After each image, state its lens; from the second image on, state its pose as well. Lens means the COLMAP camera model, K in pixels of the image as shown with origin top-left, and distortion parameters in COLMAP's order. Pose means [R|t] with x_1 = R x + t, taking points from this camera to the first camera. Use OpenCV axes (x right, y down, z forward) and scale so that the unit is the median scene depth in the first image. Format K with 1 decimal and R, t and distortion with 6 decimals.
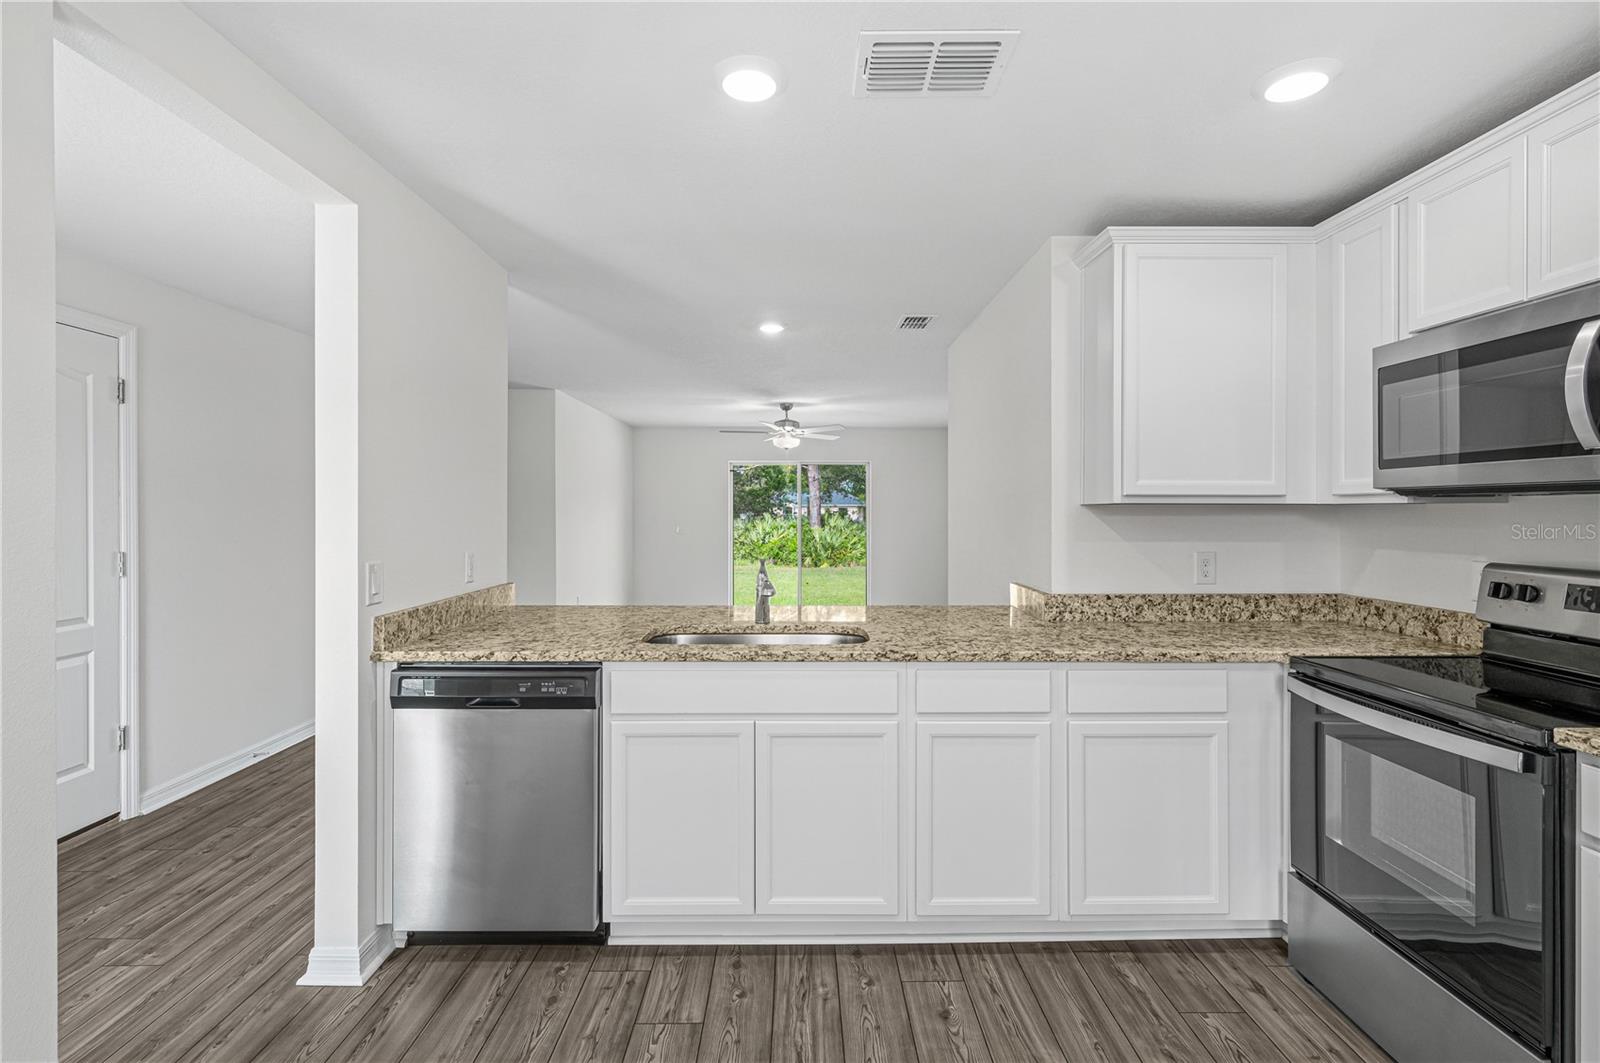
lens RADIAL K [[757.8, 0, 800.7], [0, 757.8, 514.1], [0, 0, 1]] dist [-0.000025, 0.000877]
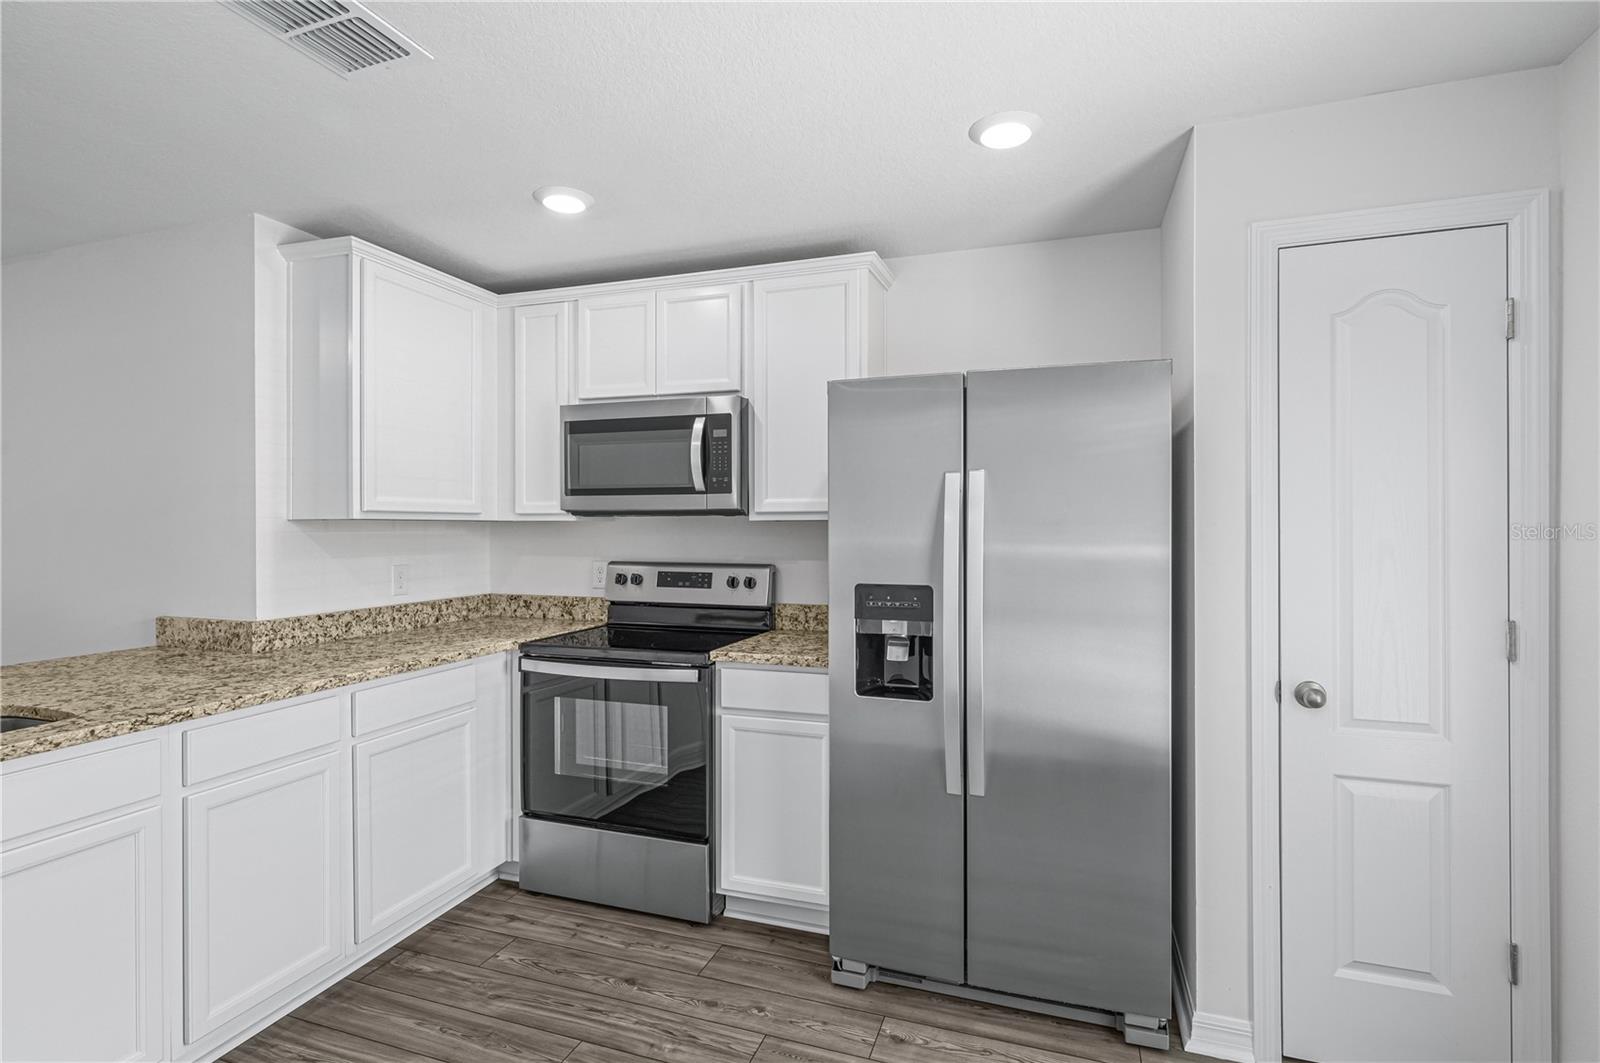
lens RADIAL K [[783.4, 0, 800.1], [0, 783.4, 531.4], [0, 0, 1]] dist [0.004872, 0.001874]
pose [[0.326684, -0.007048, 0.945107, -0.408829], [0.002727, 0.999975, 0.006514, -0.003647], [-0.945130, 0.000449, 0.326695, 0.139323]]
